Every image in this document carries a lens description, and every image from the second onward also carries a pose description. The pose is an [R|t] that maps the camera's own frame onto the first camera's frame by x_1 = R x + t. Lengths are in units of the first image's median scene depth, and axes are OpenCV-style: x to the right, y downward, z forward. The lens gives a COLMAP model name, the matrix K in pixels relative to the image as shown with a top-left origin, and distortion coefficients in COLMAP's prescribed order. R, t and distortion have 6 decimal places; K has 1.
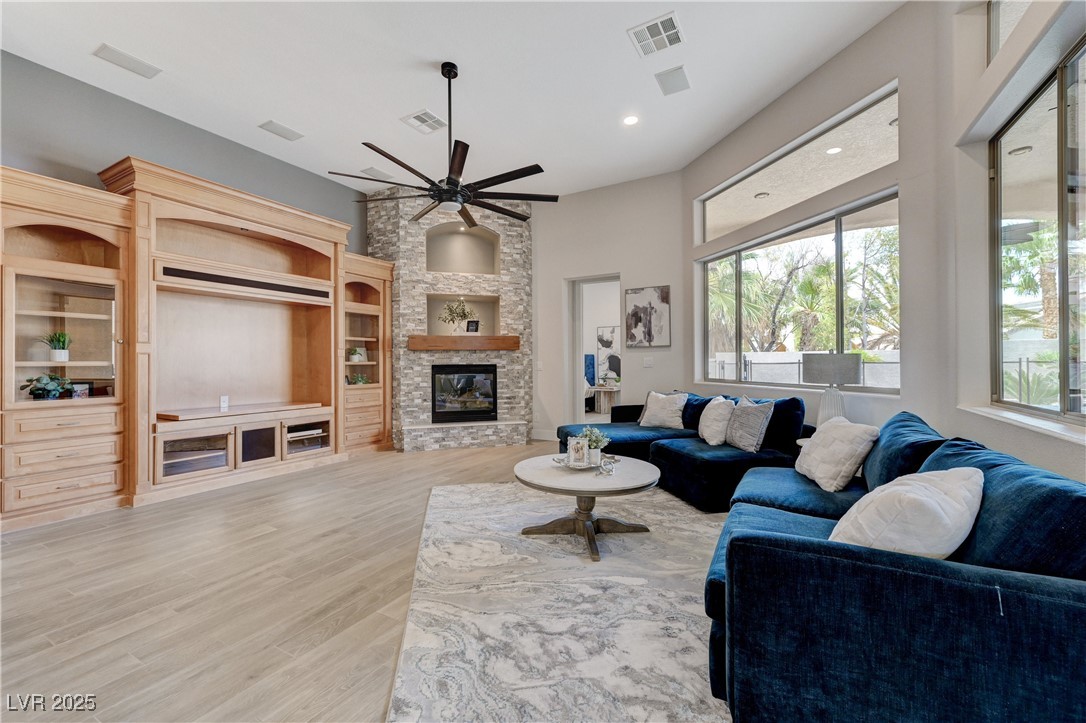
lens RADIAL K [[442.2, 0, 548.9], [0, 442.2, 360.4], [0, 0, 1]] dist [0.010019, 0.001102]
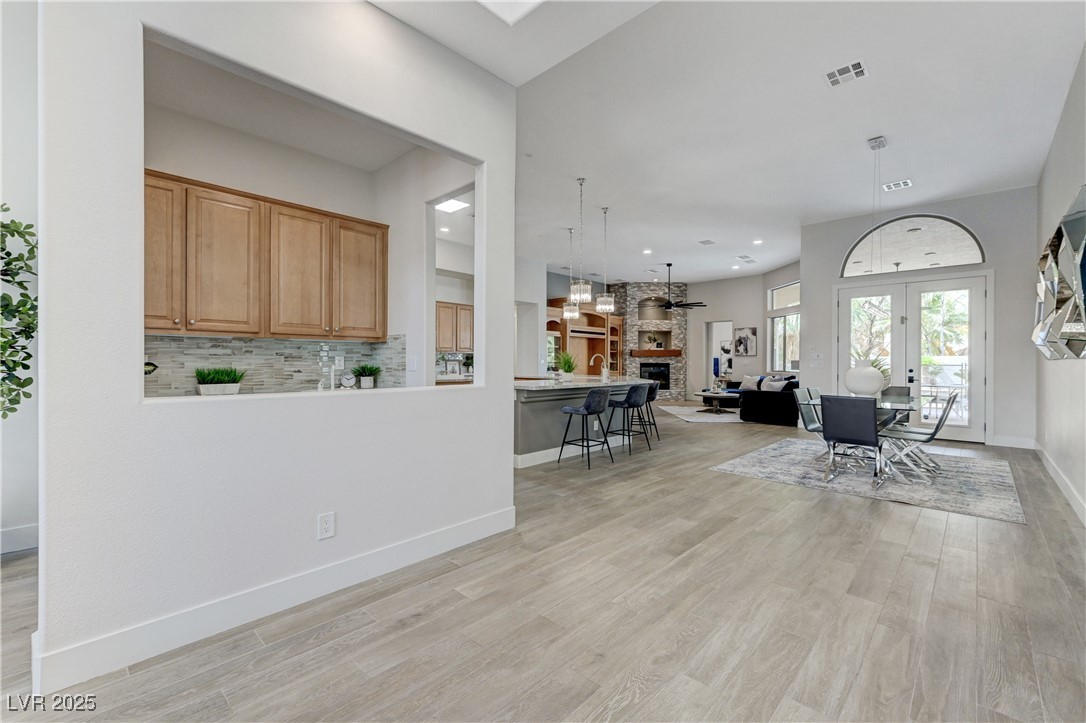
lens RADIAL K [[457.8, 0, 548.0], [0, 457.8, 365.6], [0, 0, 1]] dist [0.001802, 0.000041]
pose [[0.968180, 0.012691, -0.249934, -0.141317], [-0.009884, 0.999873, 0.012482, -0.000577], [0.250061, -0.009614, 0.968182, -1.329729]]
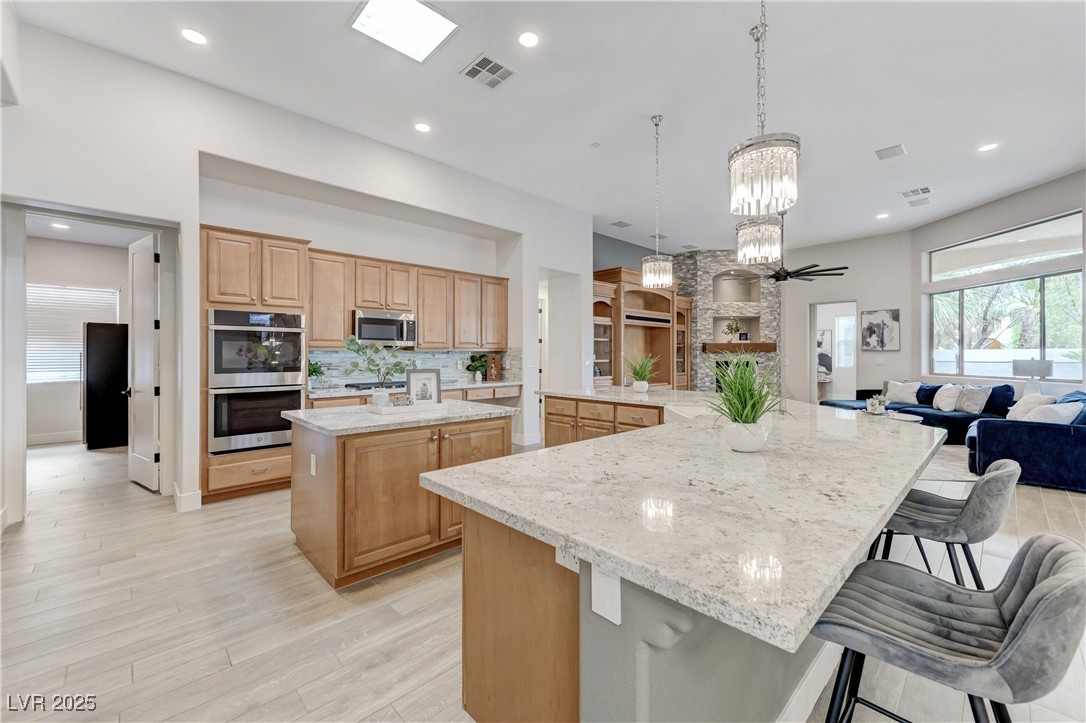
lens RADIAL K [[442.2, 0, 546.2], [0, 442.2, 353.5], [0, 0, 1]] dist [0.010019, 0.001102]
pose [[0.954593, 0.005592, -0.297860, -0.379352], [-0.004708, 0.999982, 0.003684, -0.020814], [0.297875, -0.002114, 0.954602, -0.707822]]
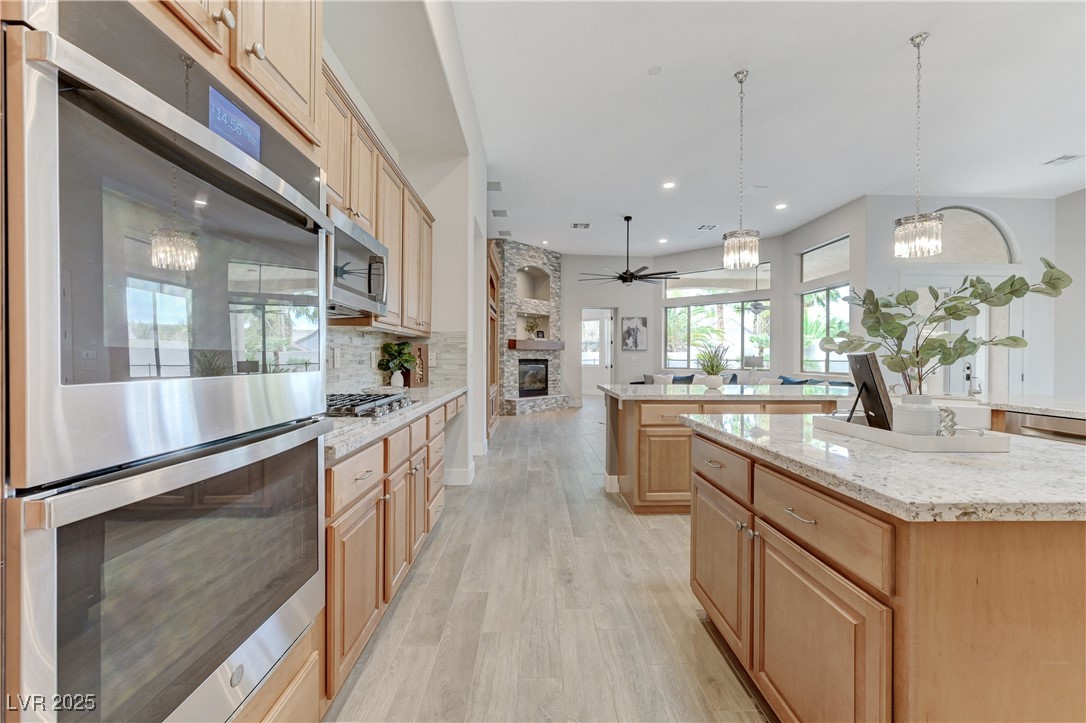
lens RADIAL K [[442.2, 0, 549.1], [0, 442.2, 354.7], [0, 0, 1]] dist [0.010019, 0.001102]
pose [[0.856216, 0.014505, 0.516414, -0.971881], [-0.011947, 0.999894, -0.008276, 0.006874], [-0.516480, 0.000916, 0.856299, -0.355147]]
